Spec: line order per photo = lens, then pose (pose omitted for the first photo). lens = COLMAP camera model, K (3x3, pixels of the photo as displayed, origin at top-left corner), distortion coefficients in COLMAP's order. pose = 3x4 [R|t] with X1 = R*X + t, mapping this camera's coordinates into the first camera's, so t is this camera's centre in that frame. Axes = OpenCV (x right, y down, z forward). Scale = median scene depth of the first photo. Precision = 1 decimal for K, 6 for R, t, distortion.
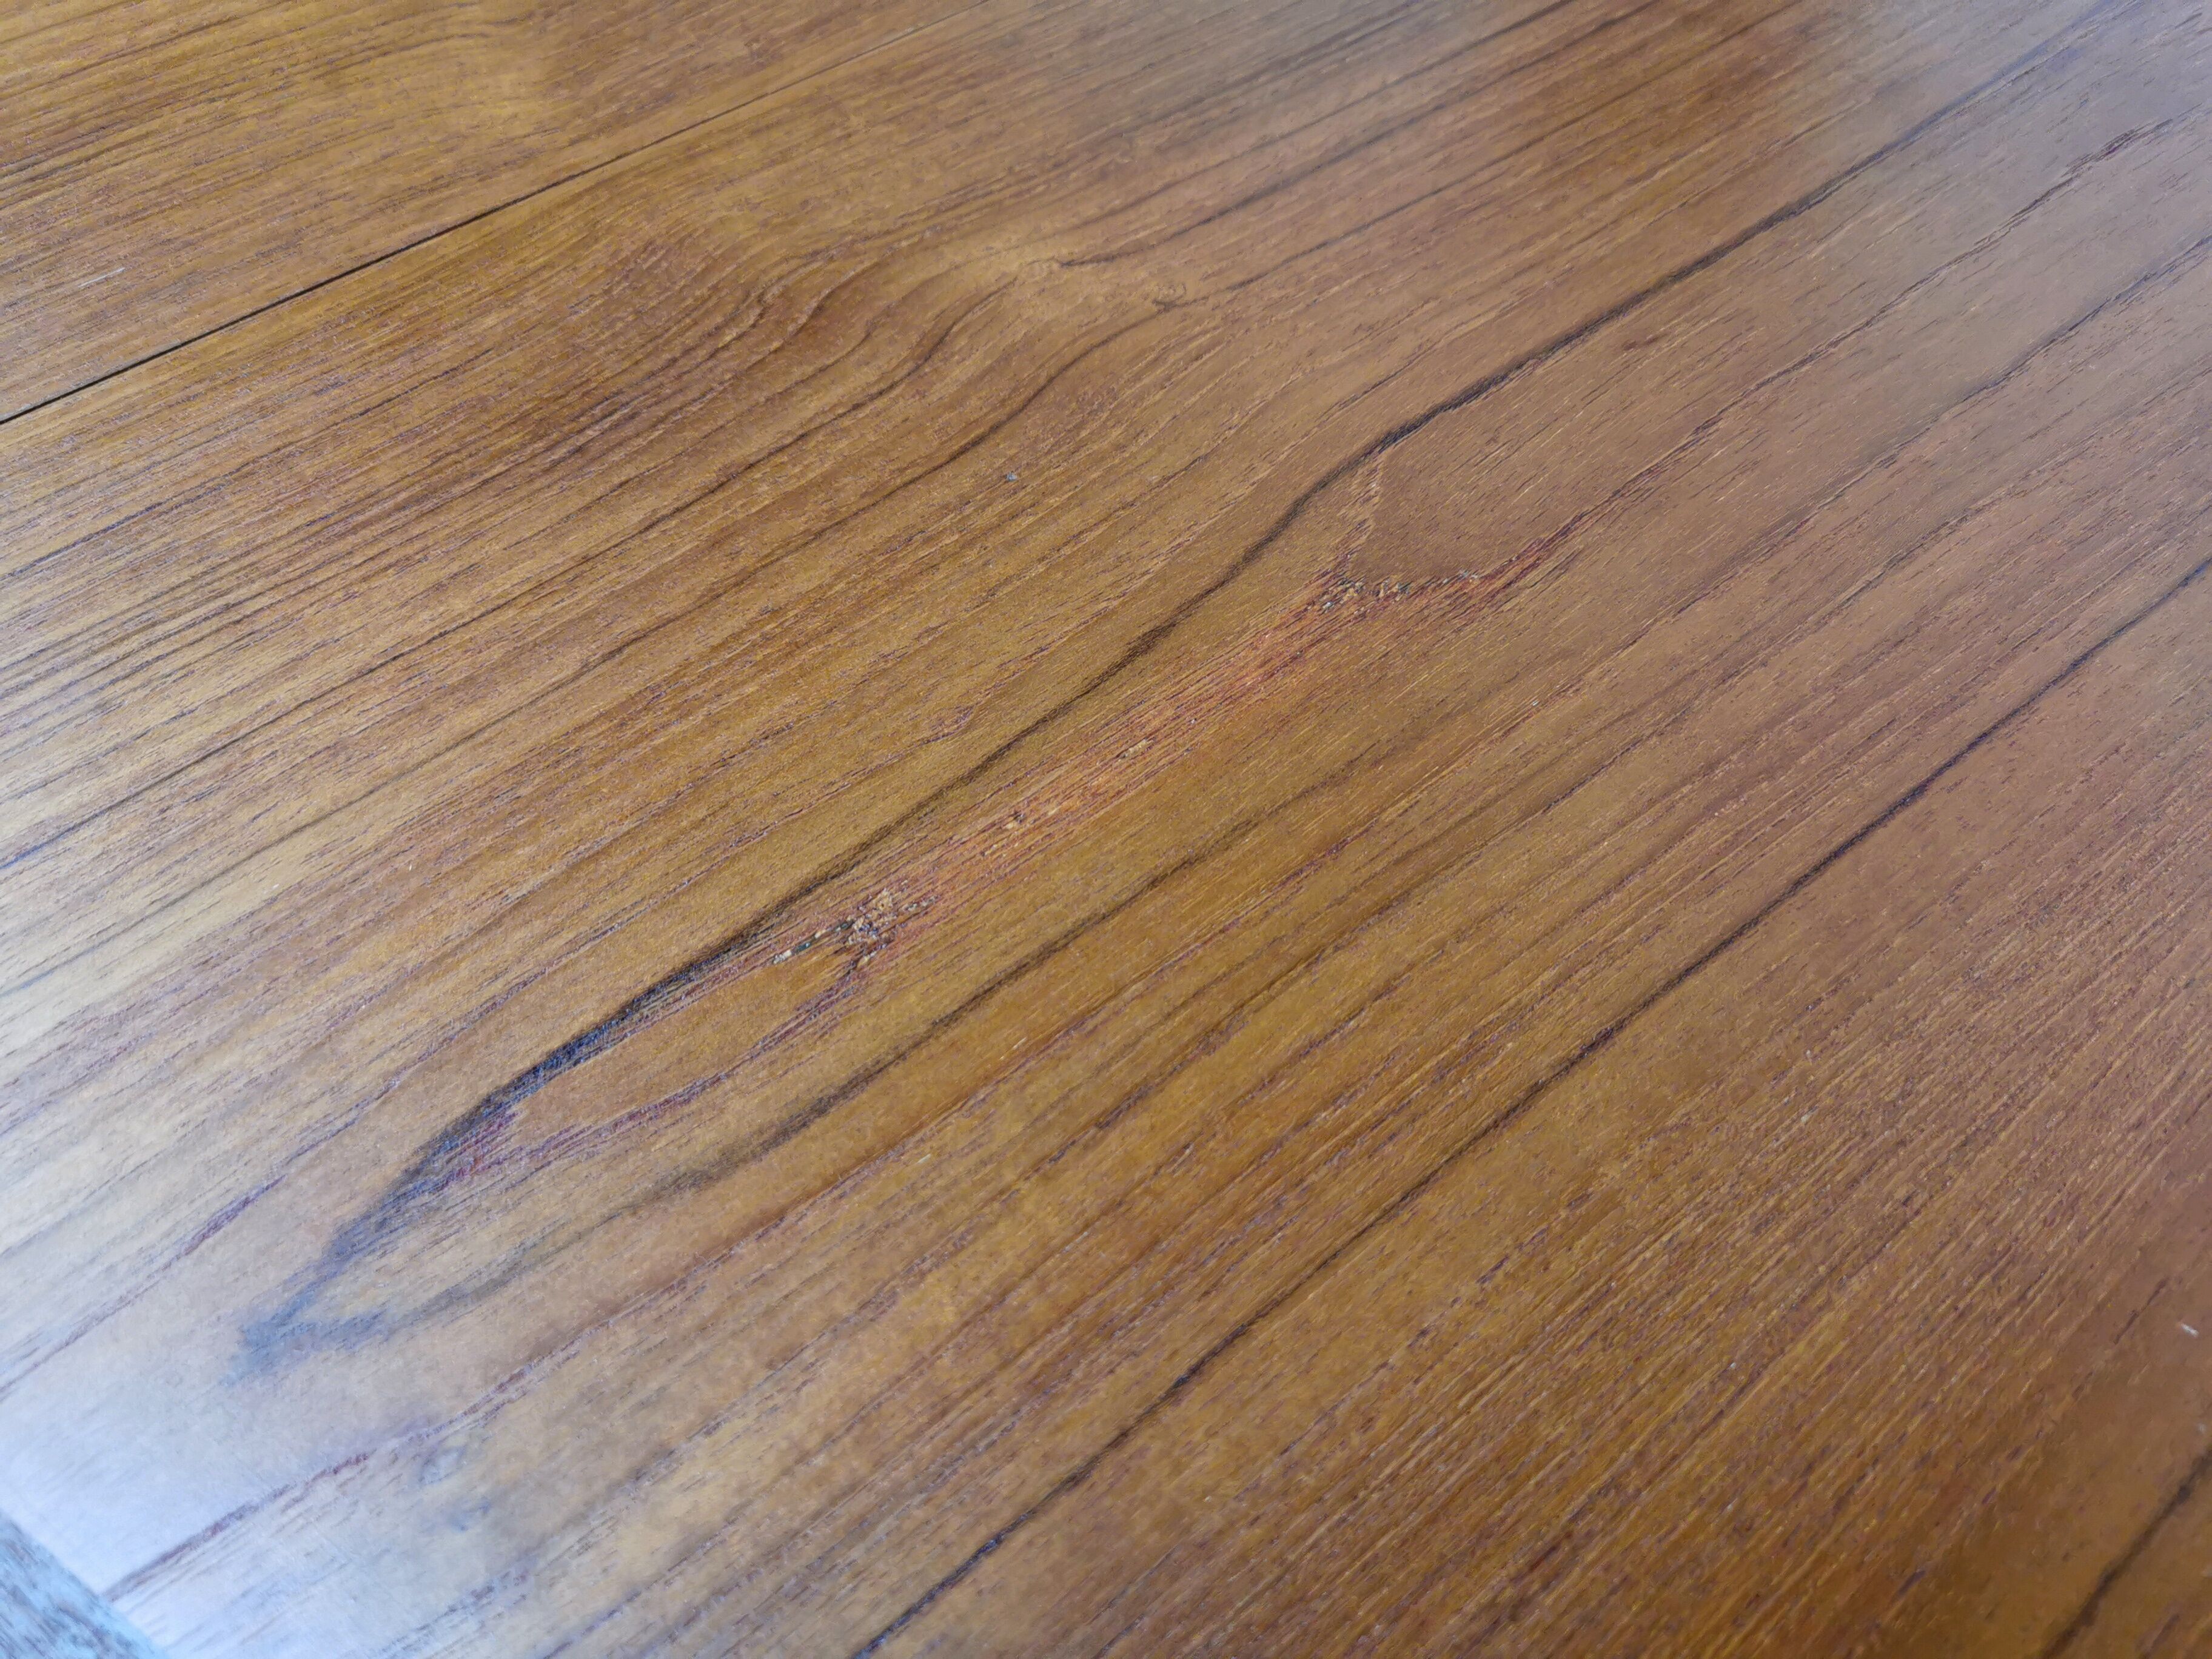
lens RADIAL K [[1712.9, 0, 1099.9], [0, 1712.9, 832.3], [0, 0, 1]] dist [0.058289, -0.059322]
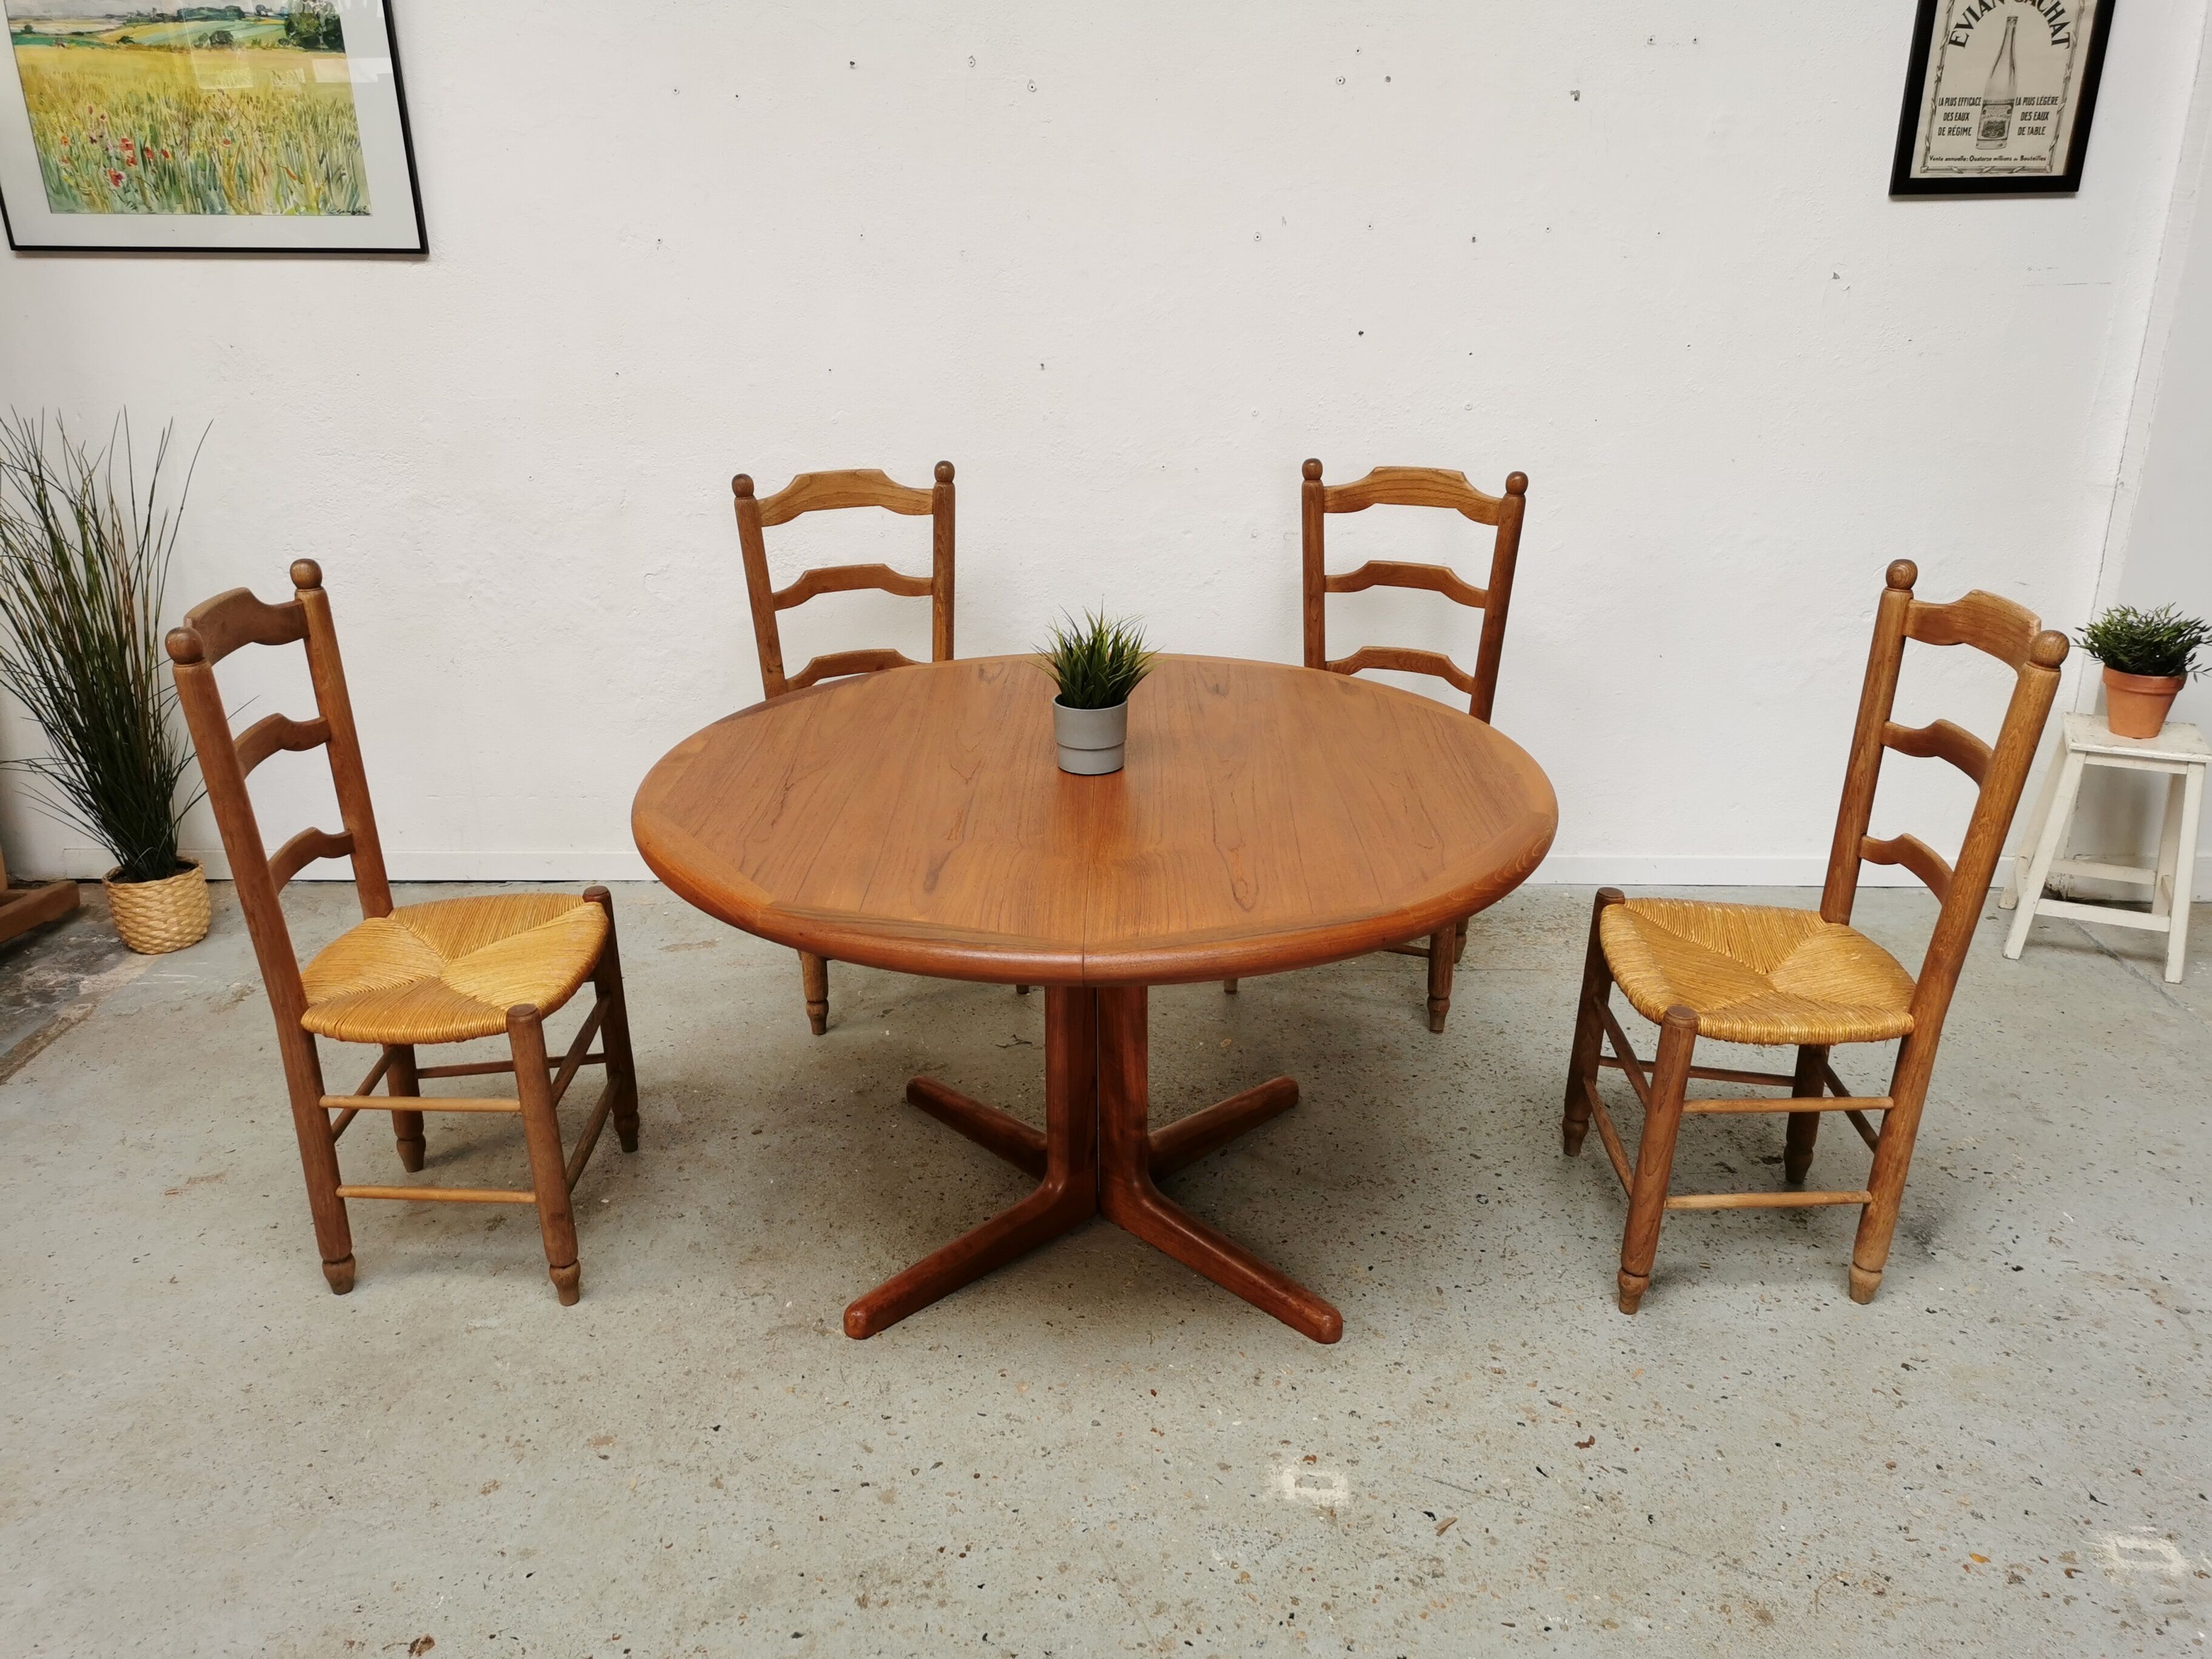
lens RADIAL K [[1712.9, 0, 1108.9], [0, 1712.9, 814.7], [0, 0, 1]] dist [0.058289, -0.059322]
pose [[0.642759, -0.269164, 0.717225, -5.599943], [0.628730, 0.720249, -0.293154, 1.625894], [-0.437674, 0.639369, 0.632178, -3.656778]]
